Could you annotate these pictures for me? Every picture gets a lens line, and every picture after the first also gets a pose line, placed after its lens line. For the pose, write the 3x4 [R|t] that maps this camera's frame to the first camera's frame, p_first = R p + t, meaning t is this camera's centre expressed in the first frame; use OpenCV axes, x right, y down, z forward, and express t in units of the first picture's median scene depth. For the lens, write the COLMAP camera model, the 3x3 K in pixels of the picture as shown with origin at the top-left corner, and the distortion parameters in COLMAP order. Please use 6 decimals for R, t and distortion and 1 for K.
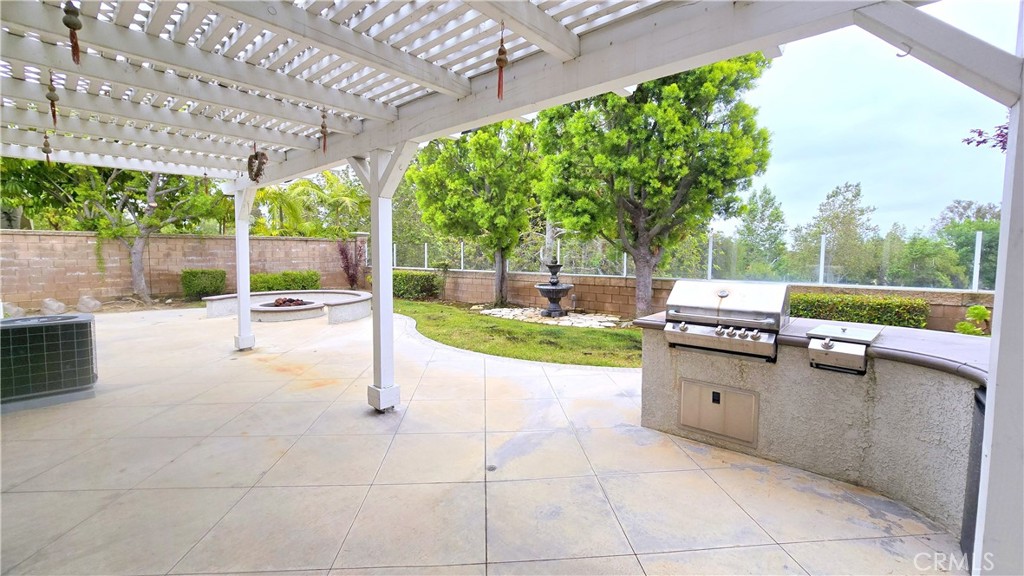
lens RADIAL K [[420.0, 0, 507.6], [0, 420.0, 283.0], [0, 0, 1]] dist [-0.004569, 0.001720]
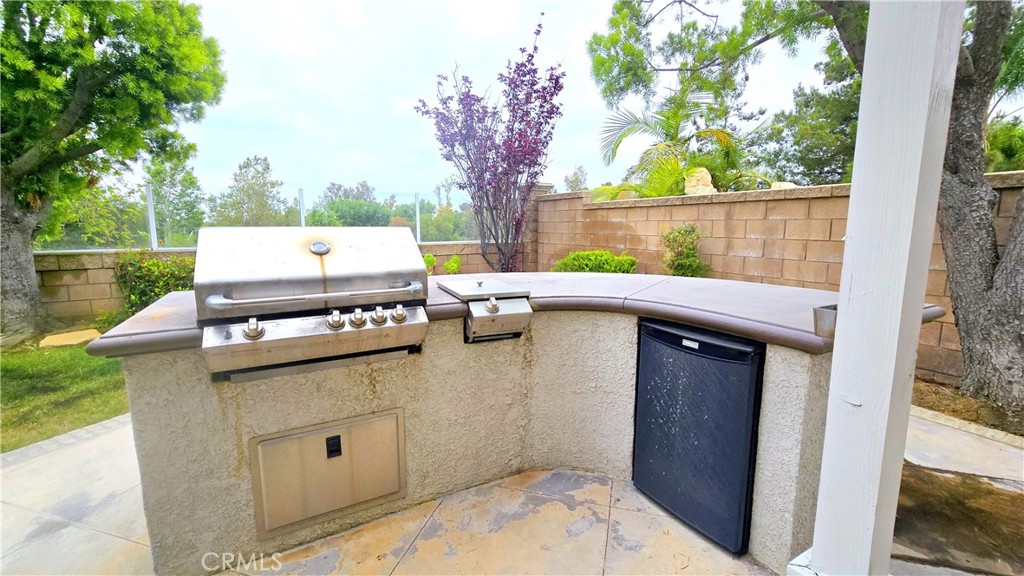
lens RADIAL K [[420.0, 0, 515.4], [0, 420.0, 281.6], [0, 0, 1]] dist [-0.004569, 0.001720]
pose [[0.335578, -0.128646, 0.933187, 0.105465], [0.069805, 0.991304, 0.111555, 0.024600], [-0.939422, 0.027706, 0.341640, 0.580972]]
